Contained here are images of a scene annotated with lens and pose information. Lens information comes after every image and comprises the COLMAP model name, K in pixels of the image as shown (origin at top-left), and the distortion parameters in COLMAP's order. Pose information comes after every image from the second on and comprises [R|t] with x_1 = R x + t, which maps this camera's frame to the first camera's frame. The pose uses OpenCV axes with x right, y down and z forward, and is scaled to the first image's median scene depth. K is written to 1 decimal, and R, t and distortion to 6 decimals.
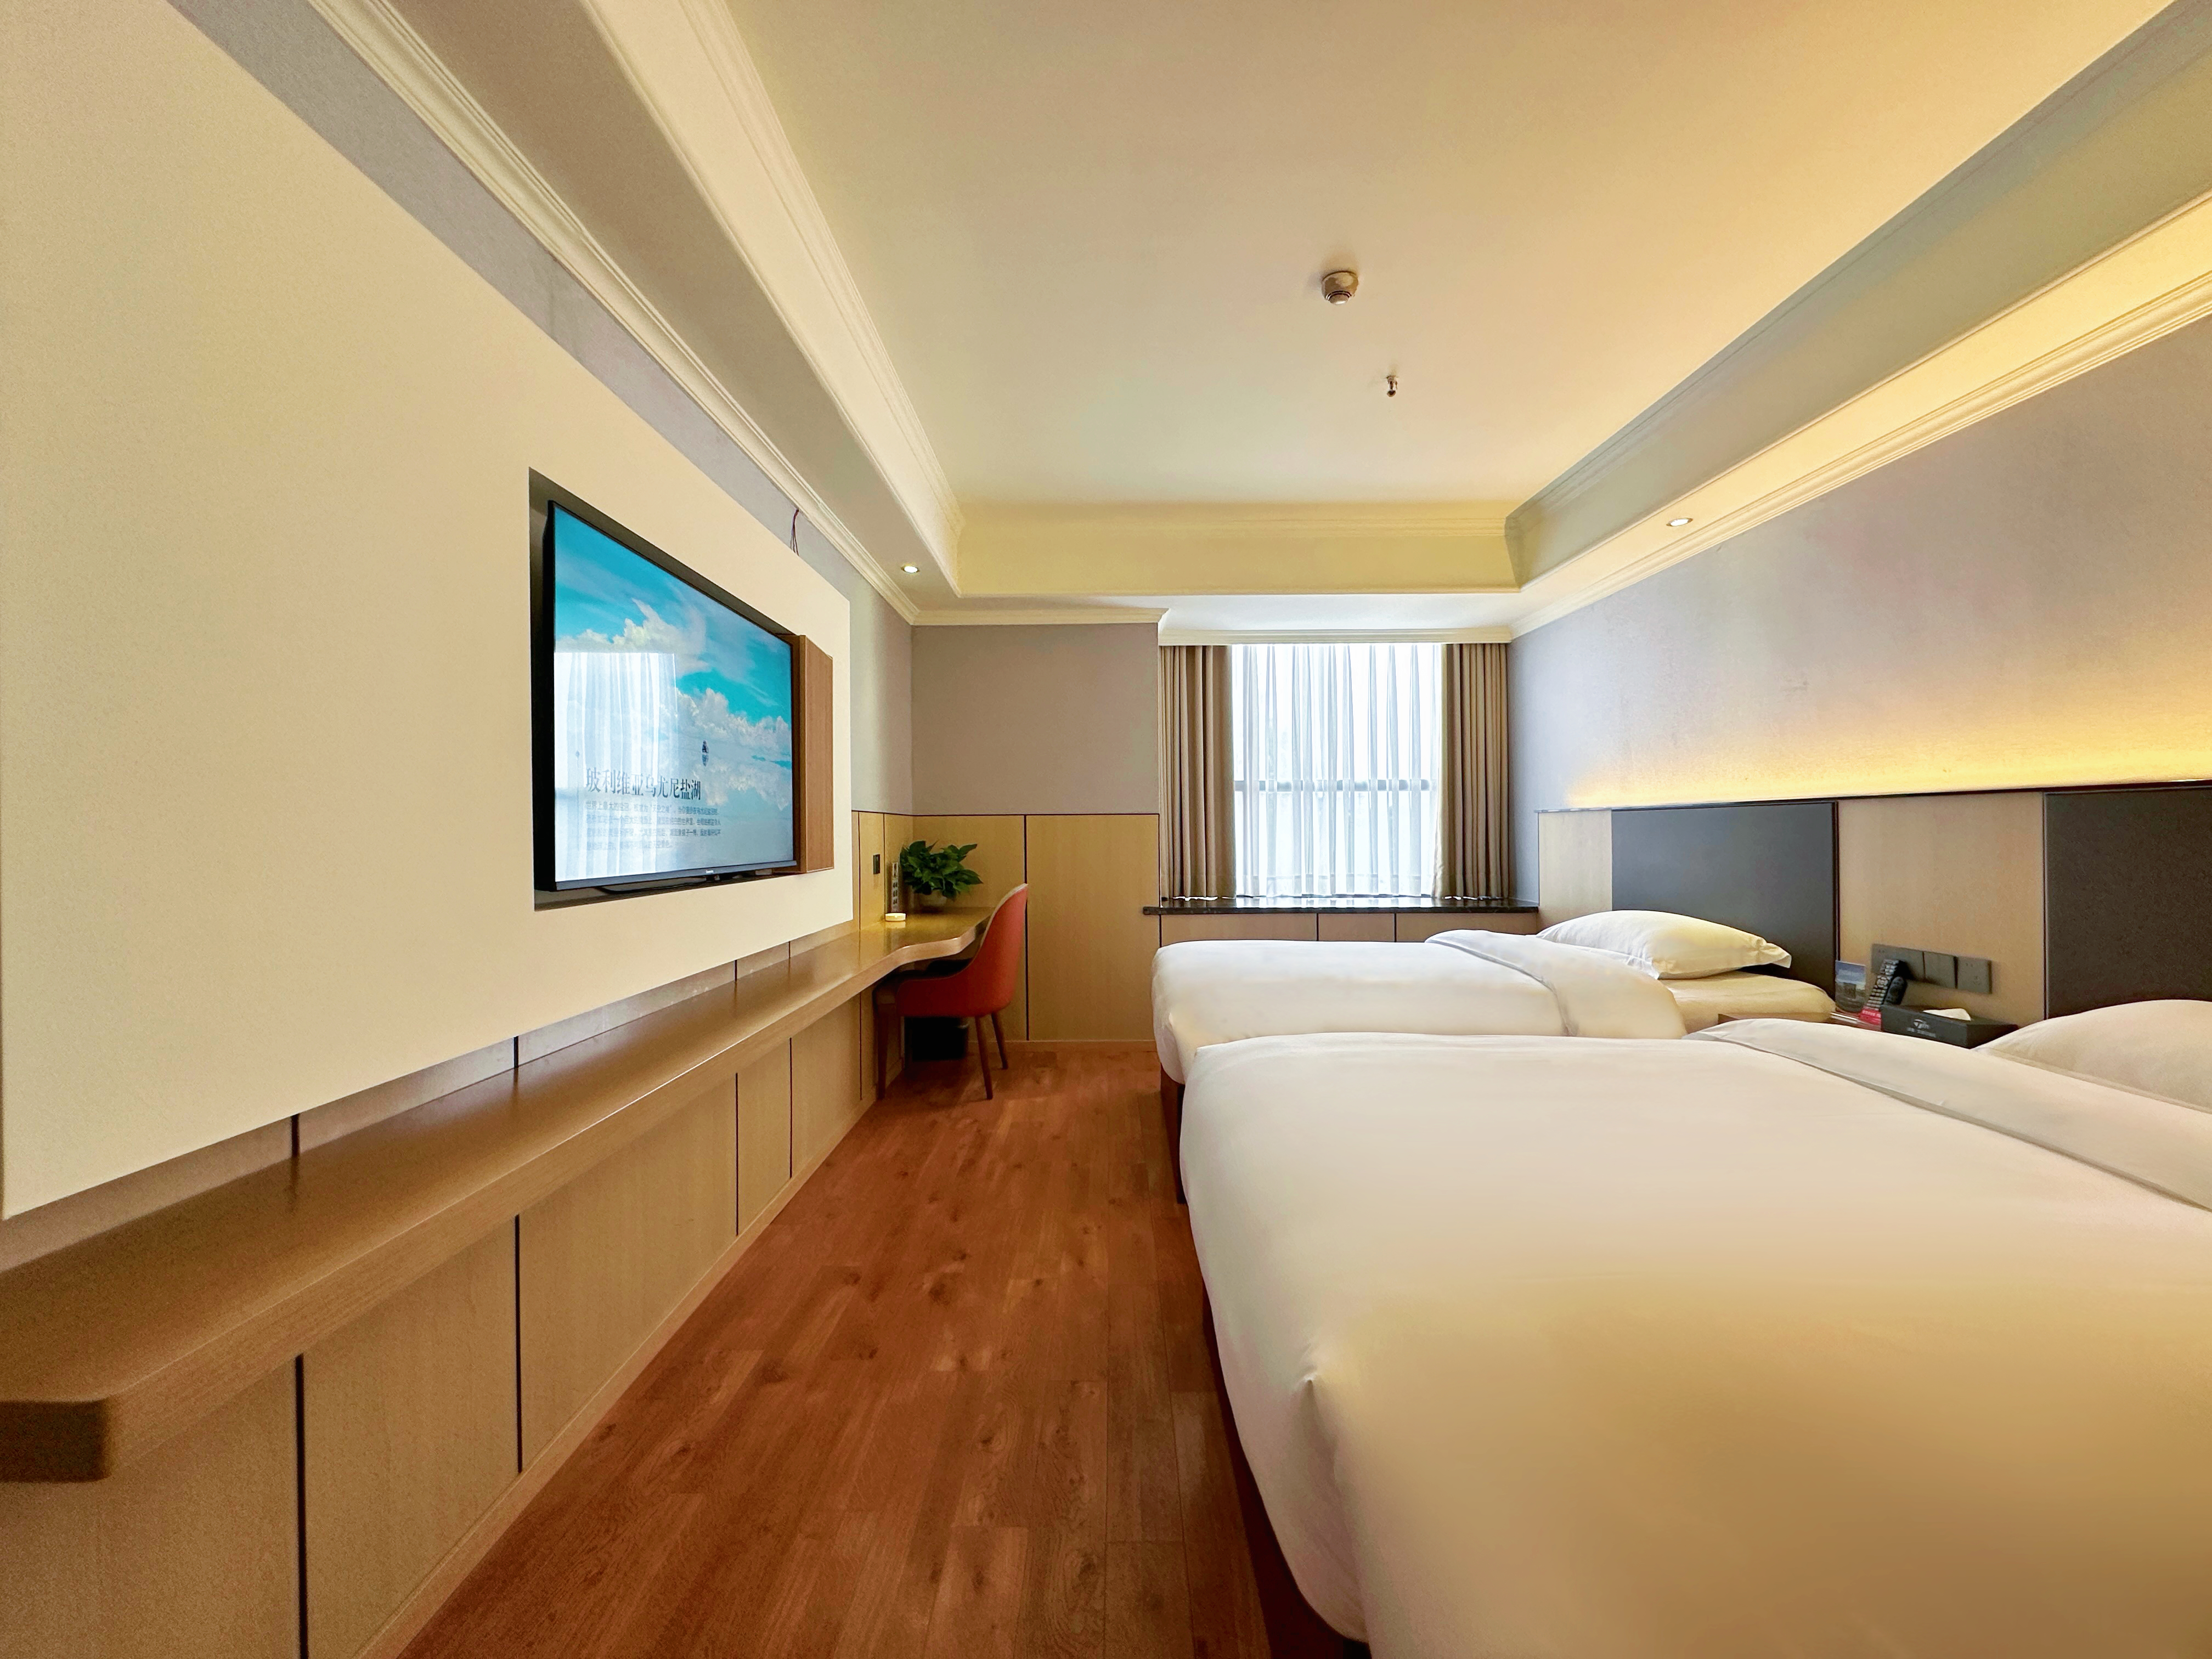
lens RADIAL K [[1128.6, 0, 1106.0], [0, 1128.6, 829.5], [0, 0, 1]] dist [-0.037238, 0.000030]
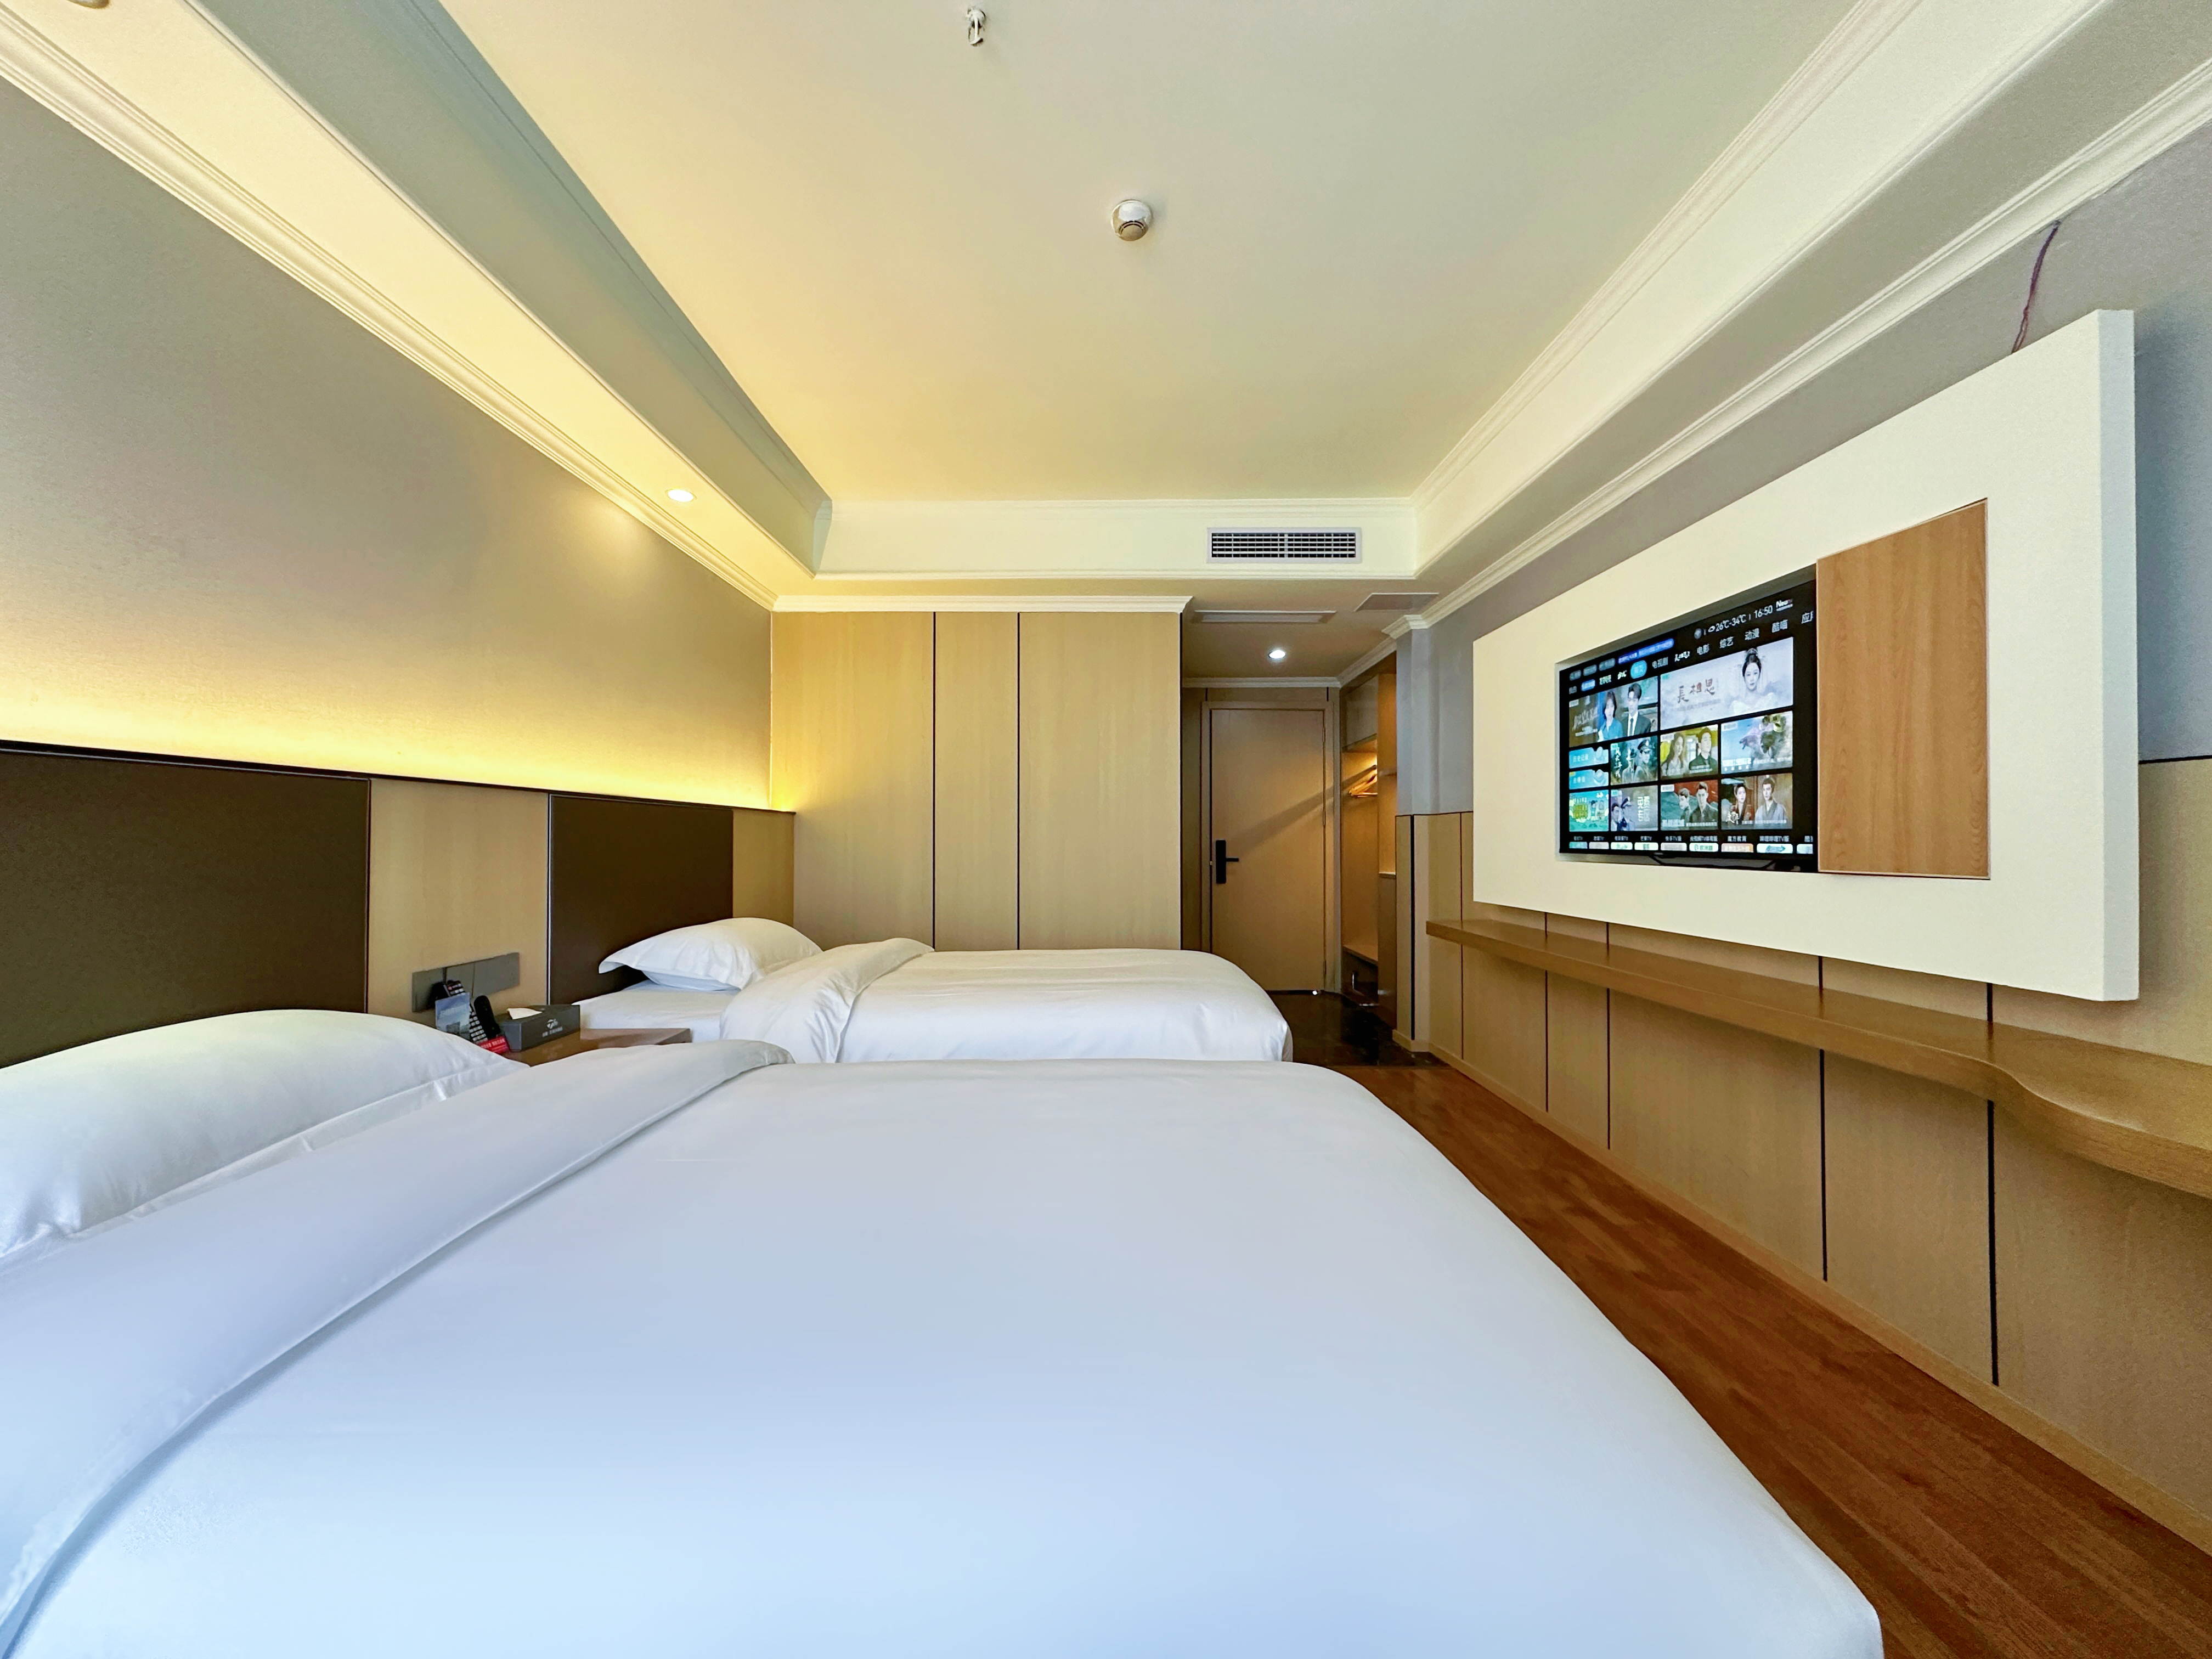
lens RADIAL K [[1128.6, 0, 1106.0], [0, 1128.6, 829.5], [0, 0, 1]] dist [-0.037238, 0.000030]
pose [[-0.999983, 0.003239, -0.004902, 0.253615], [0.003297, 0.999923, -0.011950, 0.016762], [0.004862, -0.011966, -0.999917, 1.992554]]
